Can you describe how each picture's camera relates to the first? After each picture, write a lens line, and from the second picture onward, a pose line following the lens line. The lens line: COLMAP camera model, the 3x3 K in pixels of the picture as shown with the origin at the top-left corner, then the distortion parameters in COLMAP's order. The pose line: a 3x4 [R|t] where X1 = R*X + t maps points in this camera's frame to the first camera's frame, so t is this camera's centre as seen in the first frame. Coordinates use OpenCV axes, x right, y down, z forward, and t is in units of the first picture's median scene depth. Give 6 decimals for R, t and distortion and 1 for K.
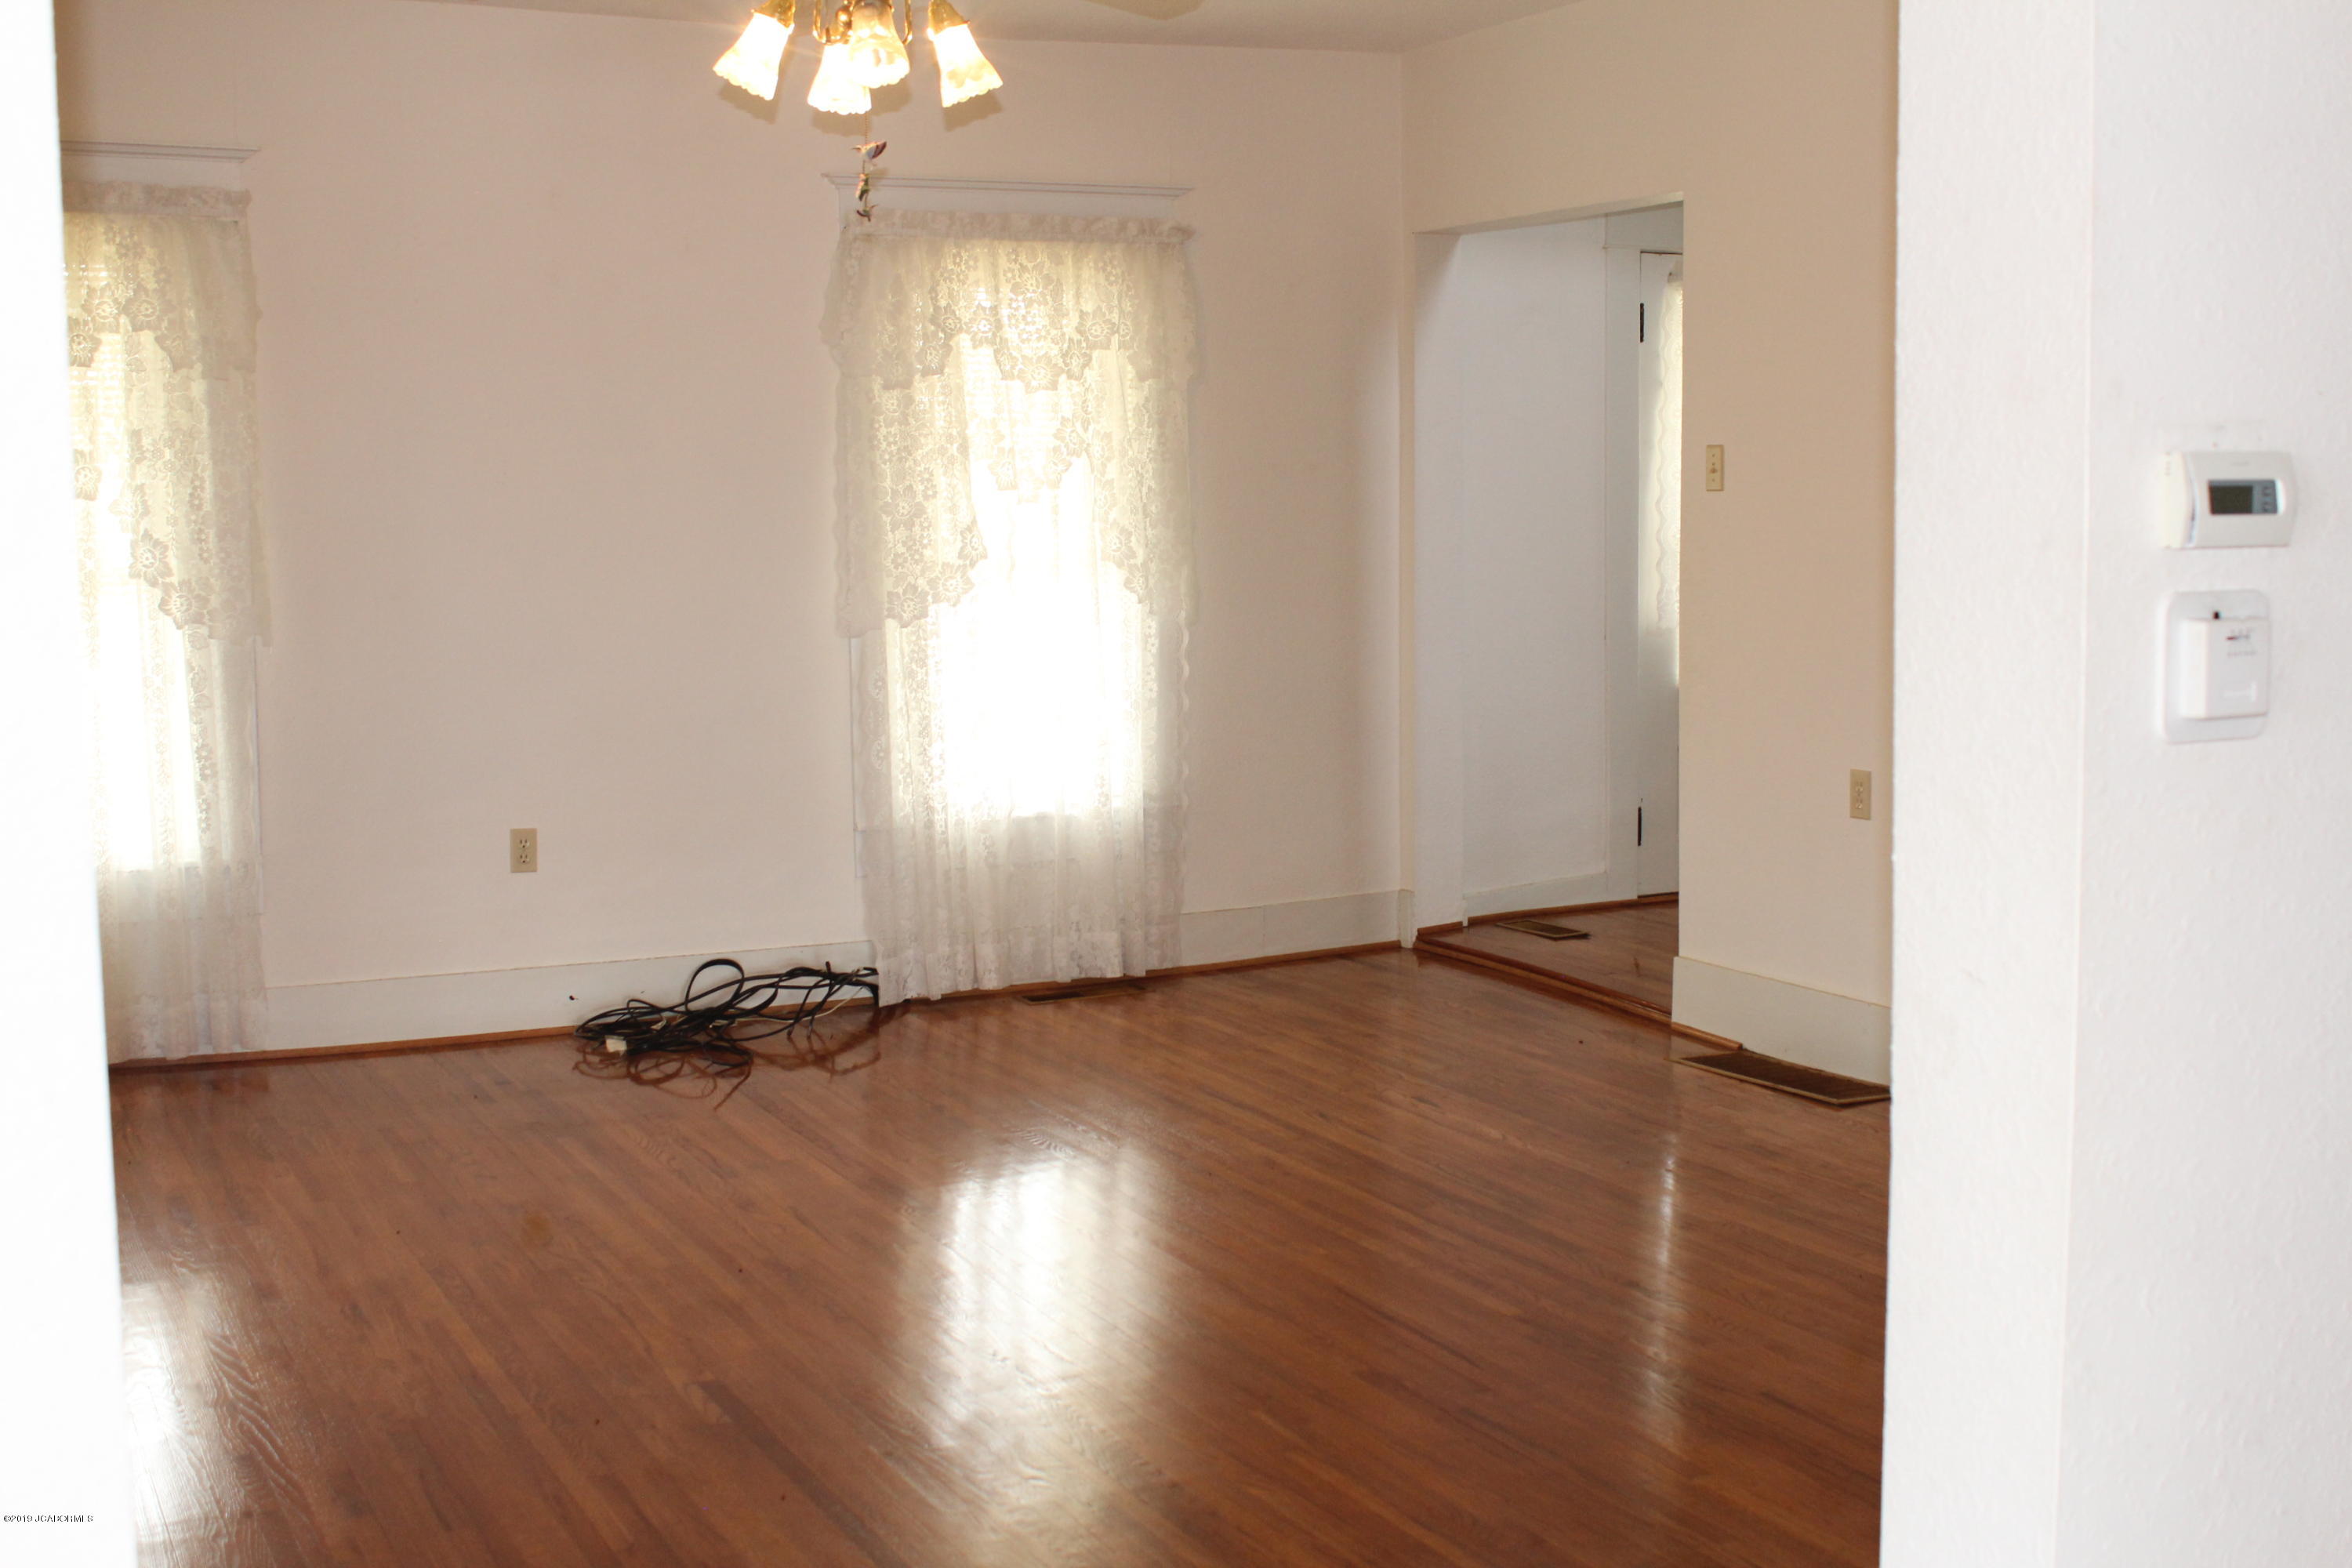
lens RADIAL K [[2664.0, 0, 1176.0], [0, 2664.0, 784.0], [0, 0, 1]] dist [0.000368, -0.000563]
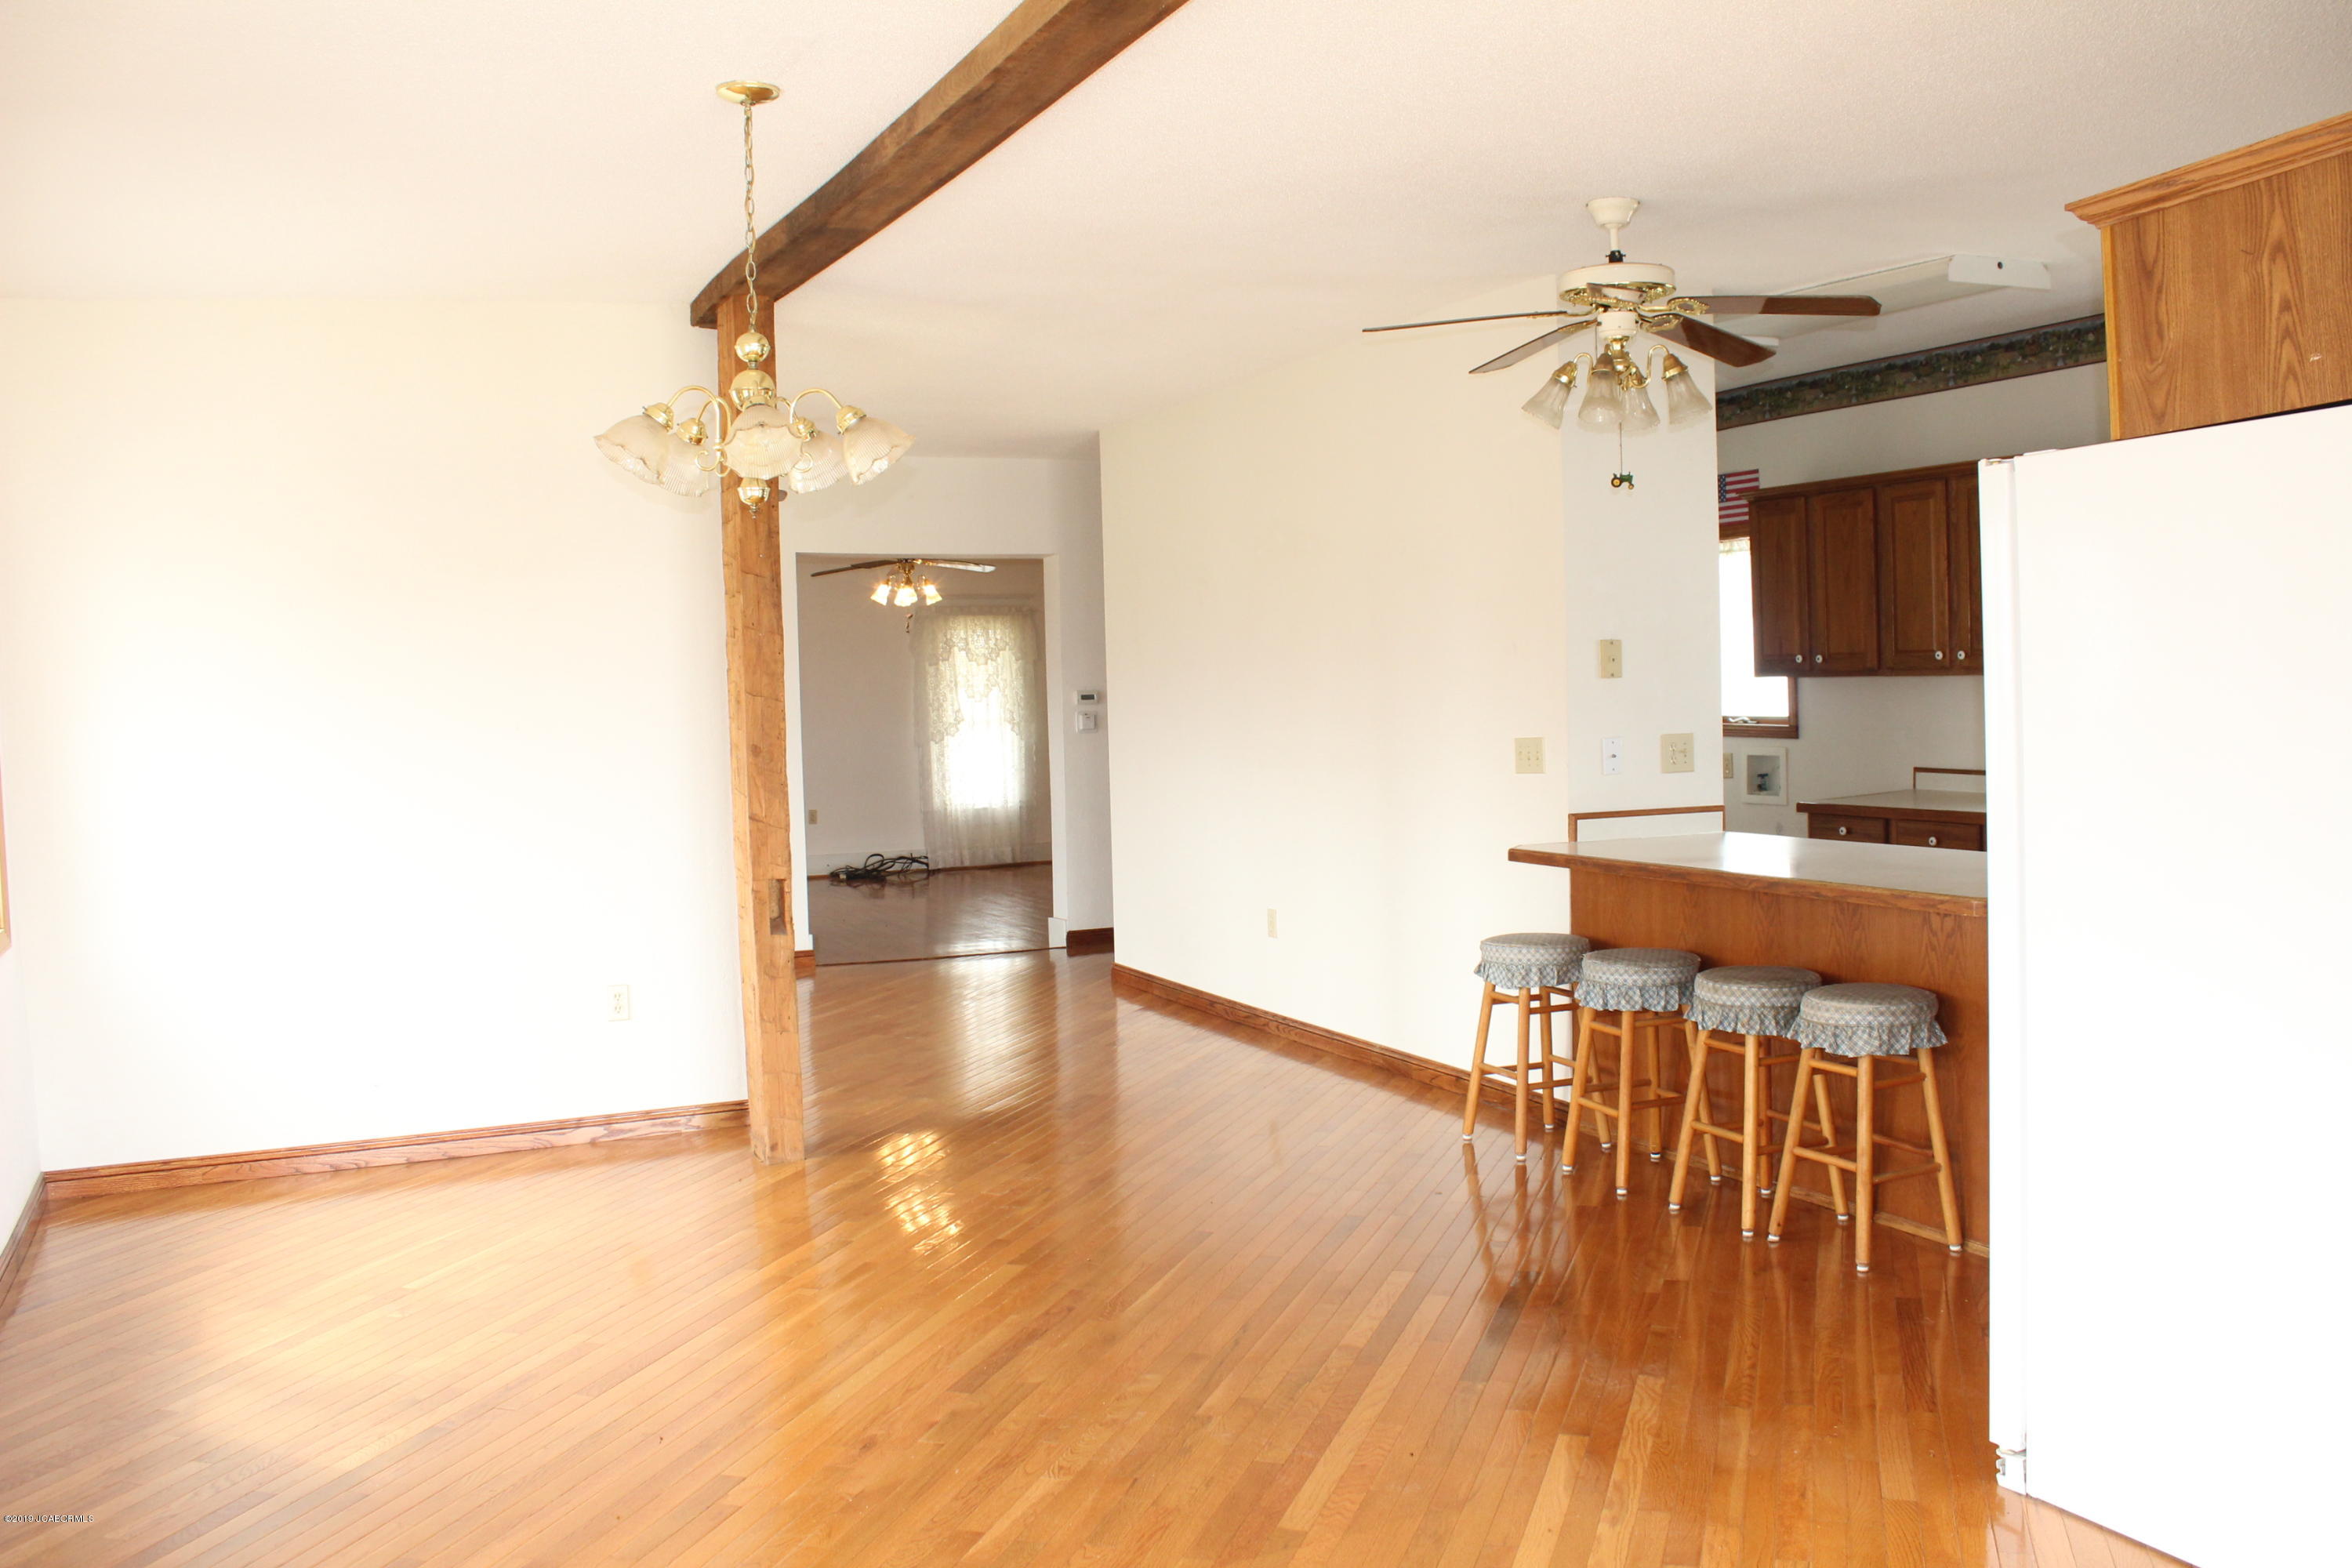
lens RADIAL K [[2042.3, 0, 1172.8], [0, 2042.3, 748.8], [0, 0, 1]] dist [-0.000557, 0.000938]
pose [[0.999380, -0.016932, -0.030854, 0.235784], [0.014309, 0.996418, -0.083348, 0.142492], [0.032155, 0.082855, 0.996043, -1.289846]]
